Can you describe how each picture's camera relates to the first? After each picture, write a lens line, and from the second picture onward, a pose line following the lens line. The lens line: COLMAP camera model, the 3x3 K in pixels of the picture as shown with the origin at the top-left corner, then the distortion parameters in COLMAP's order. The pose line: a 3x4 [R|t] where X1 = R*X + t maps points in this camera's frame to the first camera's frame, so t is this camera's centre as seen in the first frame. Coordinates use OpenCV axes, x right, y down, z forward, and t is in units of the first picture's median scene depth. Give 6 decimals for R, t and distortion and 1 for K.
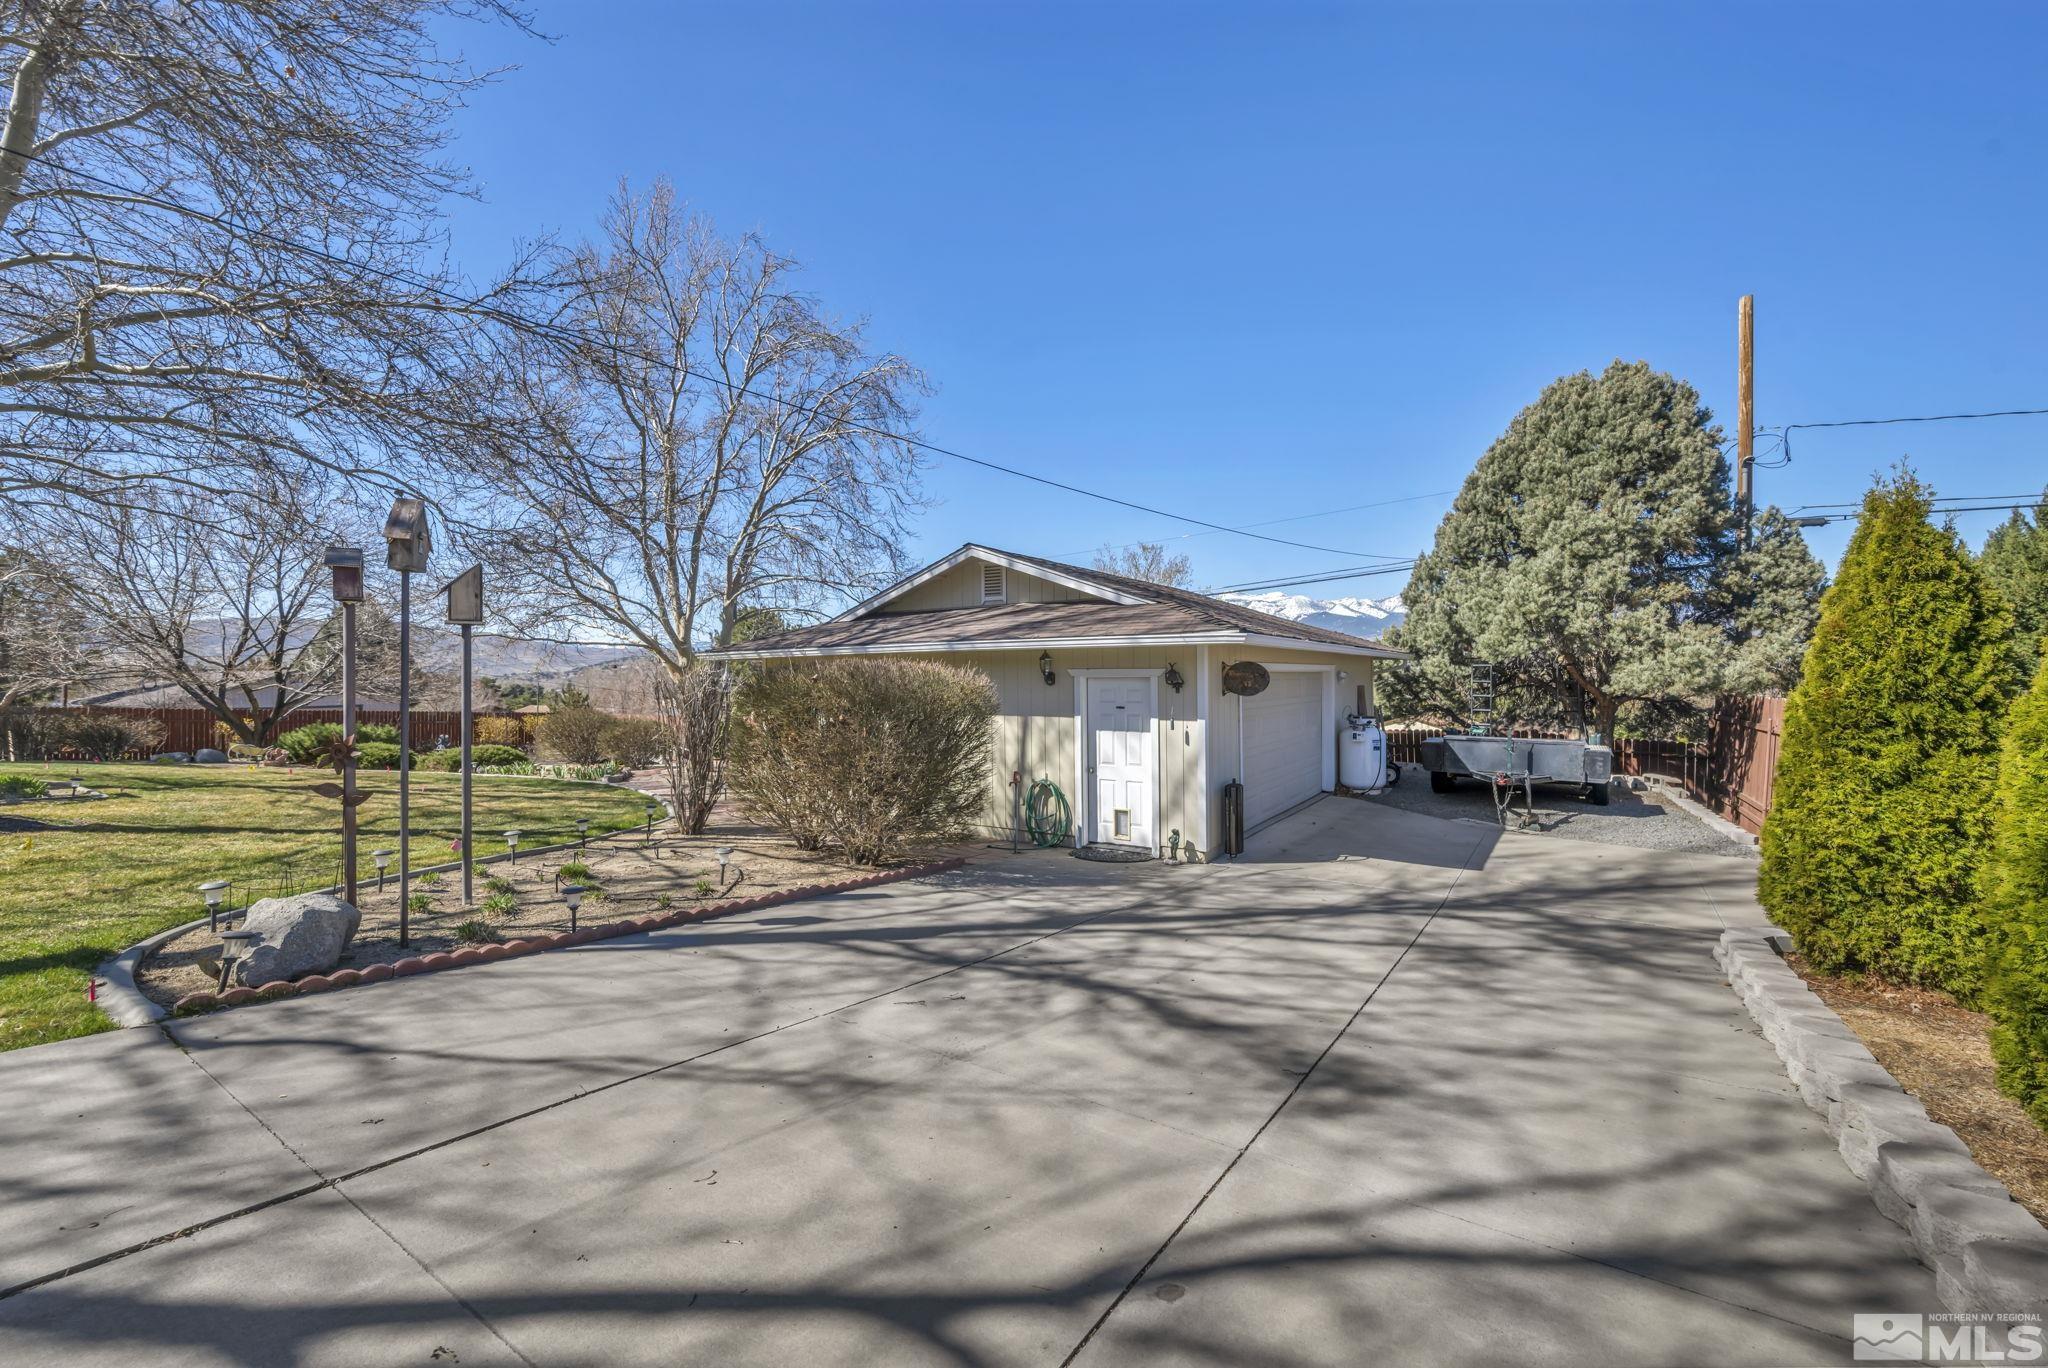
lens RADIAL K [[815.1, 0, 1025.1], [0, 815.1, 680.8], [0, 0, 1]] dist [0.002136, 0.000190]
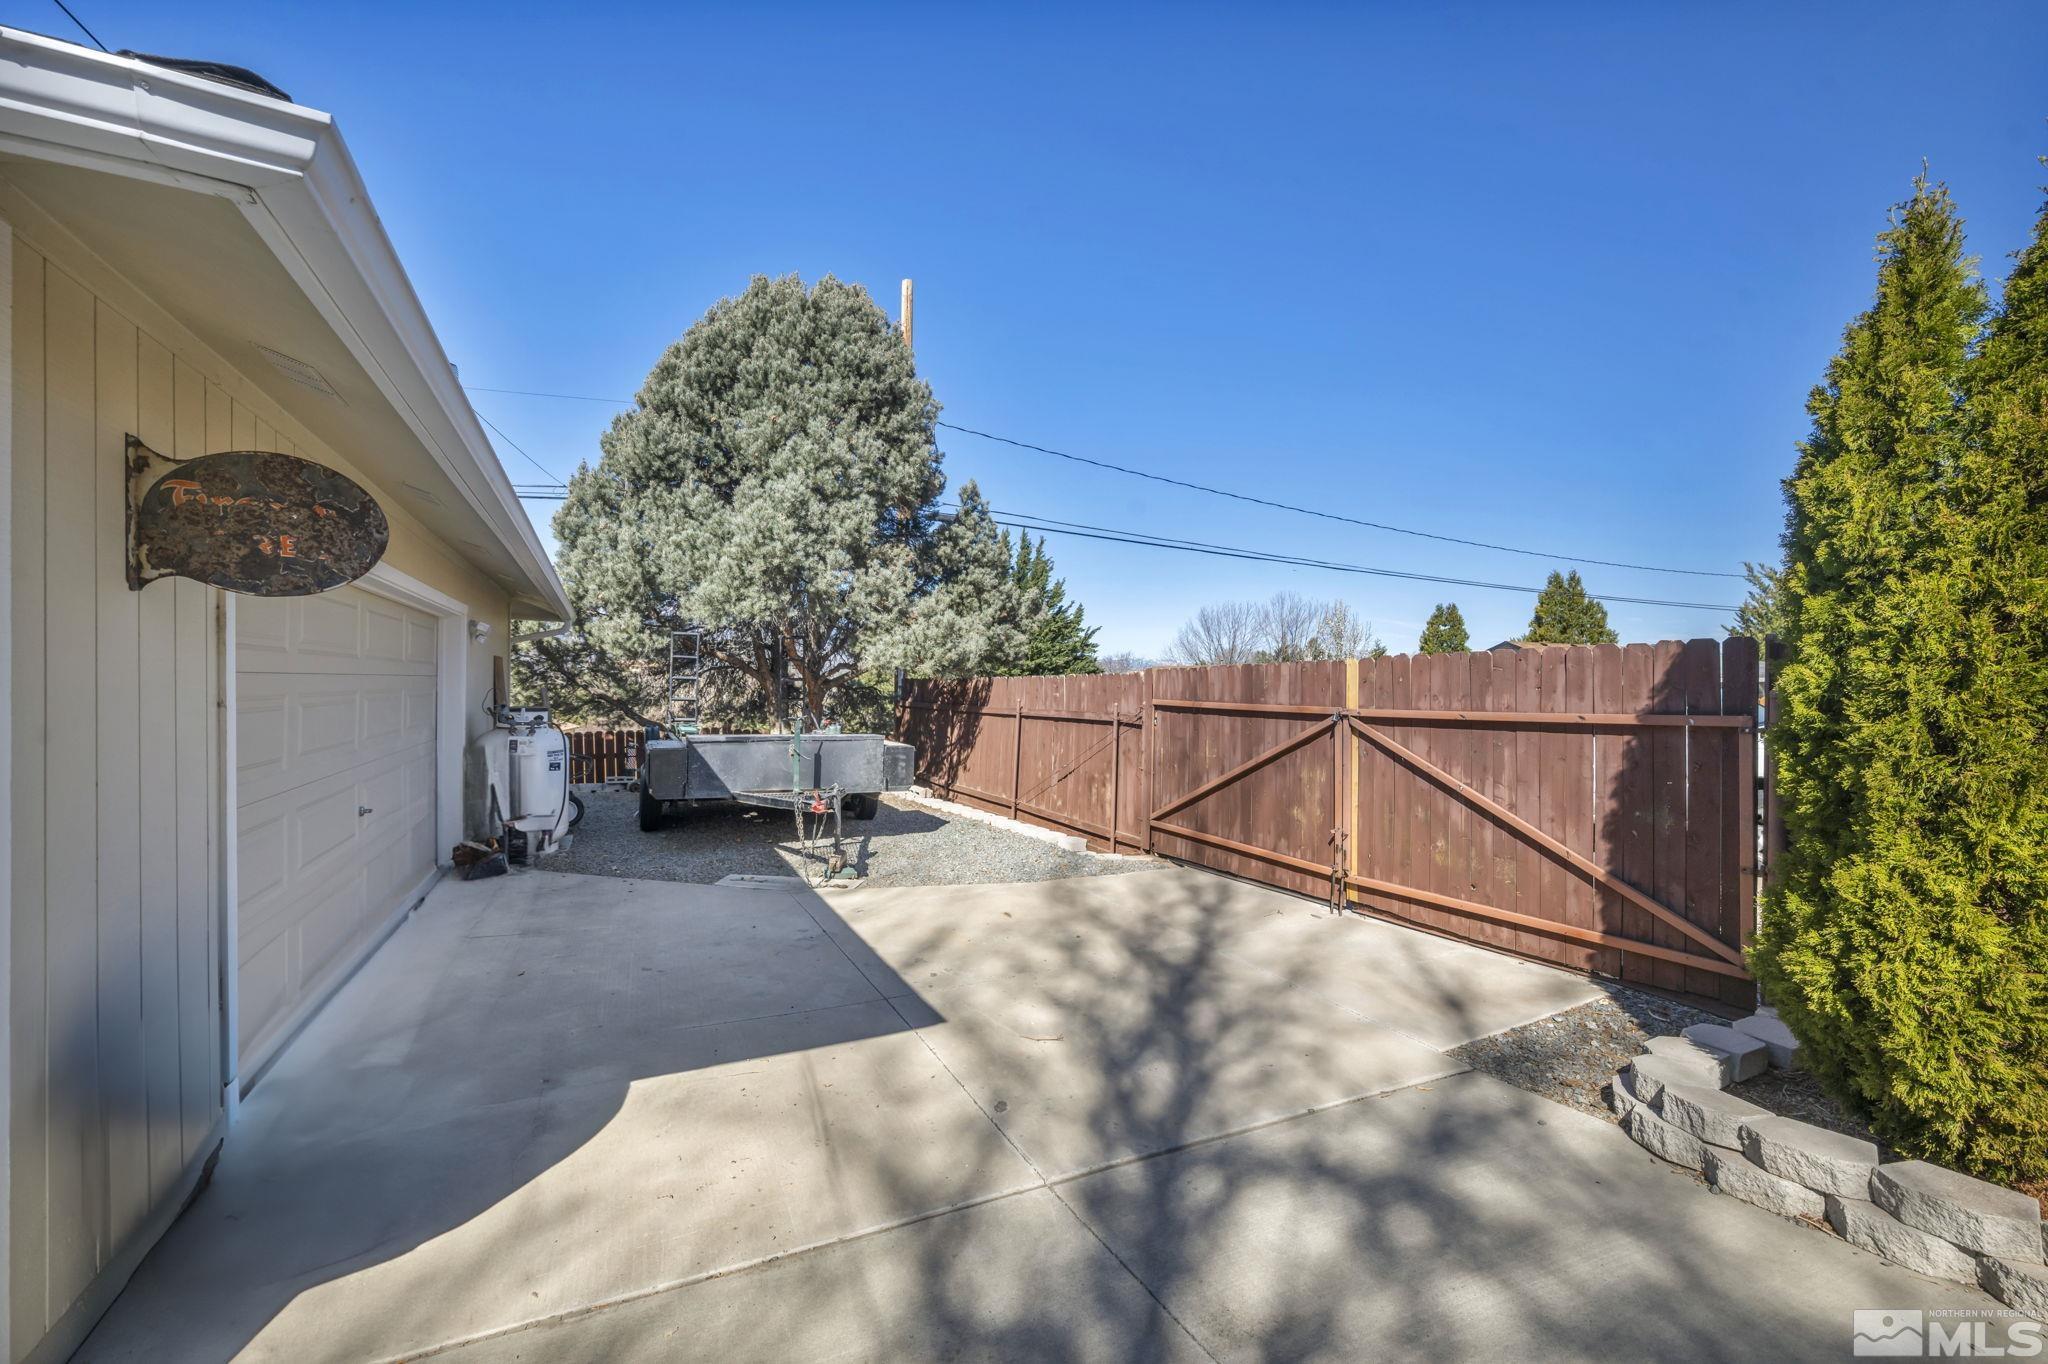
lens RADIAL K [[815.1, 0, 1022.7], [0, 815.1, 685.4], [0, 0, 1]] dist [0.002136, 0.000190]
pose [[0.495147, 0.008275, 0.868770, 0.115110], [-0.006596, 0.999962, -0.005765, 0.030043], [-0.868784, -0.002876, 0.495182, 0.458849]]
